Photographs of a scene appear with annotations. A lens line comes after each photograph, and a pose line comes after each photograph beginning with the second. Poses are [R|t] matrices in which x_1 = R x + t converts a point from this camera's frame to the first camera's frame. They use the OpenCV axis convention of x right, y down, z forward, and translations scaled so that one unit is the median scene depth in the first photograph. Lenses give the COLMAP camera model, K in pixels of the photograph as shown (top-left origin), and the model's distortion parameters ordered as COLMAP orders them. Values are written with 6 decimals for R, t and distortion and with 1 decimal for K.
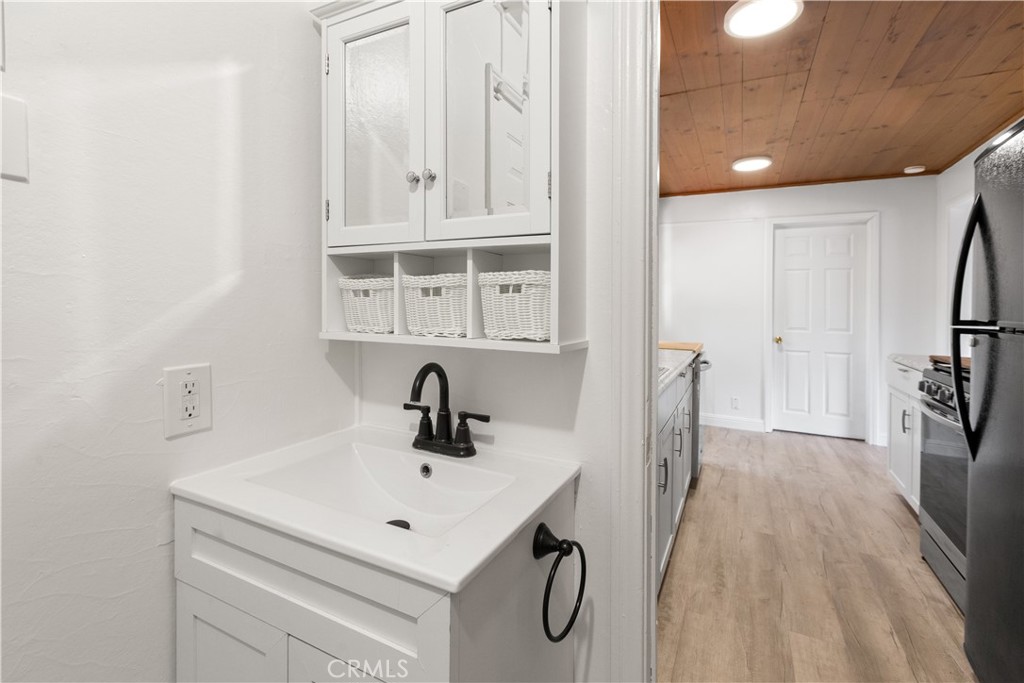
lens RADIAL K [[464.9, 0, 509.9], [0, 464.9, 293.1], [0, 0, 1]] dist [0.002787, 0.000061]
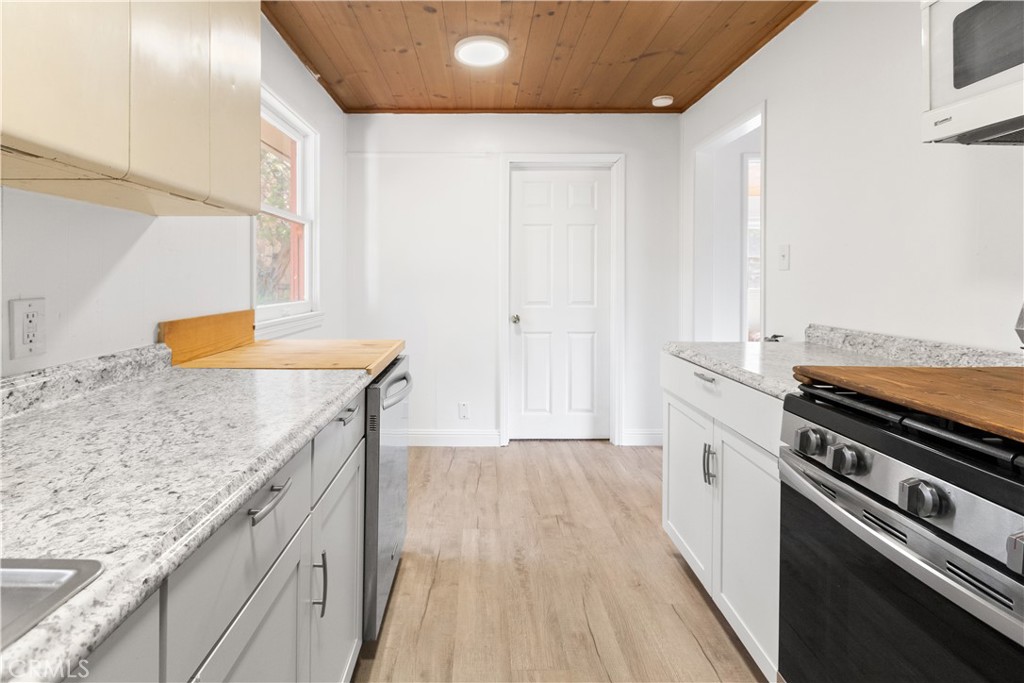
lens RADIAL K [[476.1, 0, 485.0], [0, 476.1, 276.8], [0, 0, 1]] dist [0.000643, 0.000081]
pose [[0.890751, -0.014765, 0.454251, 0.217151], [0.002403, 0.999611, 0.027779, 0.013842], [-0.454485, -0.023653, 0.890441, 0.399072]]
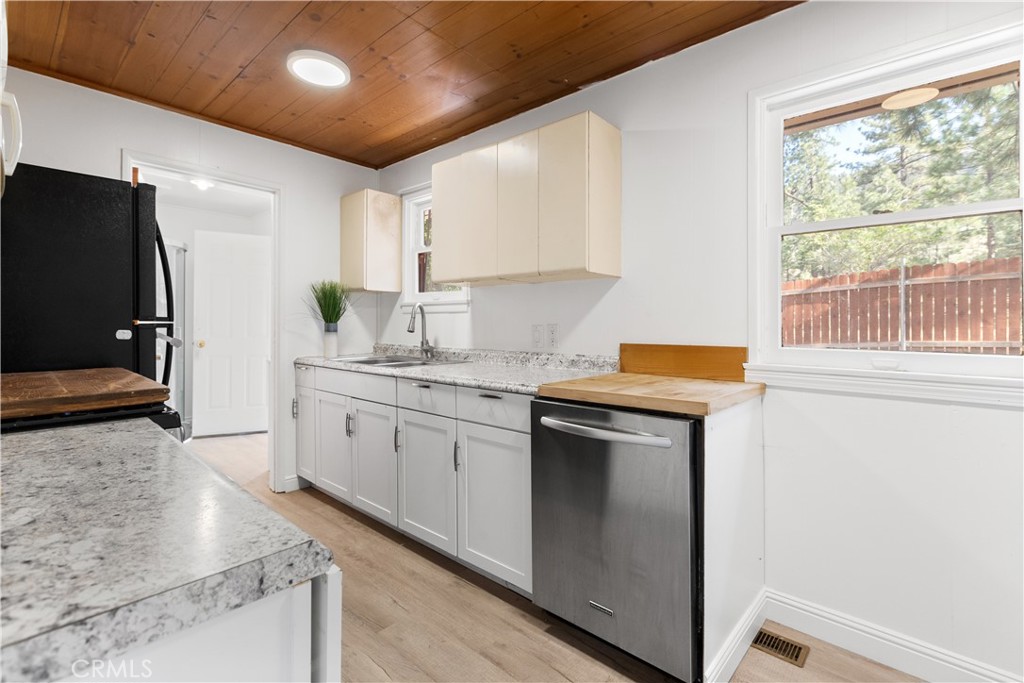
lens RADIAL K [[462.7, 0, 514.5], [0, 462.7, 320.4], [0, 0, 1]] dist [0.000675, -0.000116]
pose [[-0.260290, -0.026157, -0.965176, 0.734788], [0.013358, 0.999440, -0.030688, 0.045497], [0.965438, -0.020881, -0.259794, 0.852499]]
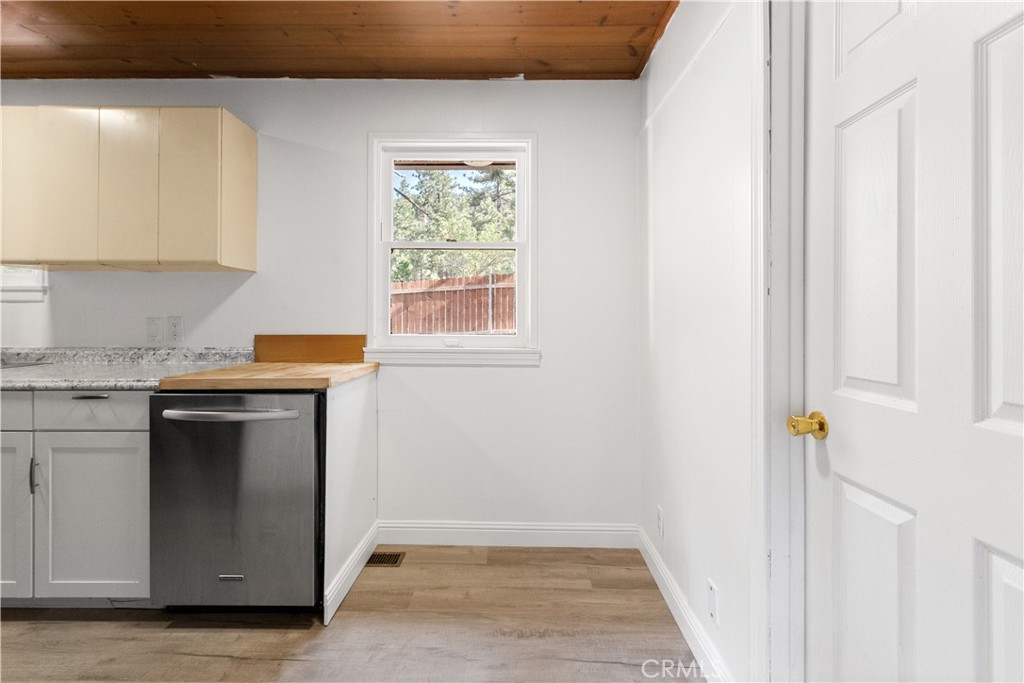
lens RADIAL K [[466.4, 0, 509.5], [0, 466.4, 311.6], [0, 0, 1]] dist [0.000467, -0.000115]
pose [[0.438129, -0.029625, -0.898424, 0.833938], [0.025771, 0.999460, -0.020389, 0.048847], [0.898543, -0.014220, 0.438656, 0.861242]]
